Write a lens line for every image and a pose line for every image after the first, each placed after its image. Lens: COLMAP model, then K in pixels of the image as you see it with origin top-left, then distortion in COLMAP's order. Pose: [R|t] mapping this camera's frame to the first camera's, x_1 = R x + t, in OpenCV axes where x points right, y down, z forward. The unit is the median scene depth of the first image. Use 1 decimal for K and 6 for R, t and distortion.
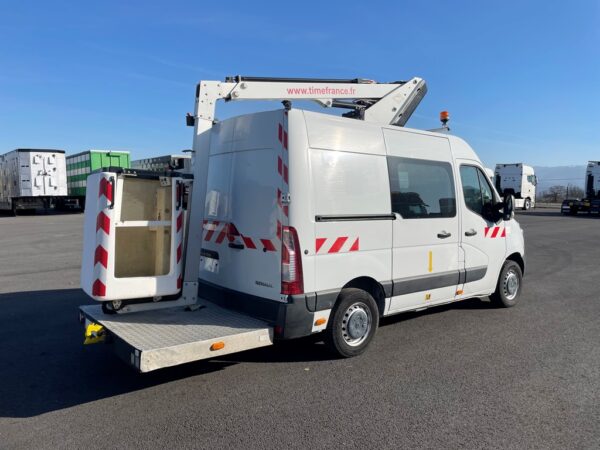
lens RADIAL K [[459.7, 0, 300.0], [0, 459.7, 225.0], [0, 0, 1]] dist [0.047734, -0.006160]
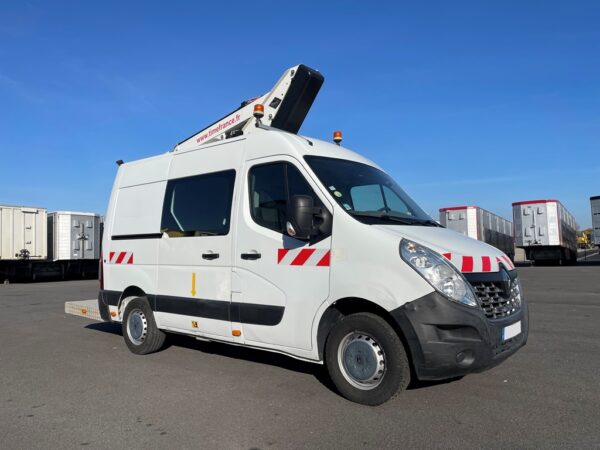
lens RADIAL K [[452.5, 0, 300.6], [0, 452.5, 237.6], [0, 0, 1]] dist [0.030785, -0.001962]
pose [[0.189237, -0.049203, -0.980698, 1.269061], [-0.052314, 0.996820, -0.060106, 0.032507], [0.980537, 0.062678, 0.186061, 1.100669]]
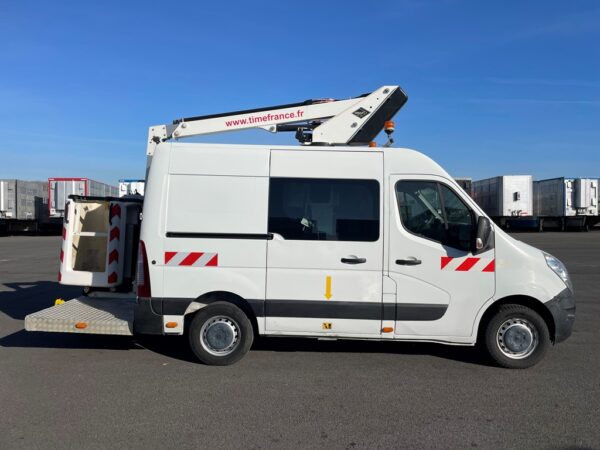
lens RADIAL K [[459.7, 0, 300.0], [0, 459.7, 225.0], [0, 0, 1]] dist [0.047734, -0.006160]
pose [[0.759479, 0.018812, -0.650260, 0.888108], [-0.048767, 0.998416, -0.028074, -0.018413], [0.648701, 0.053033, 0.759193, 0.275095]]
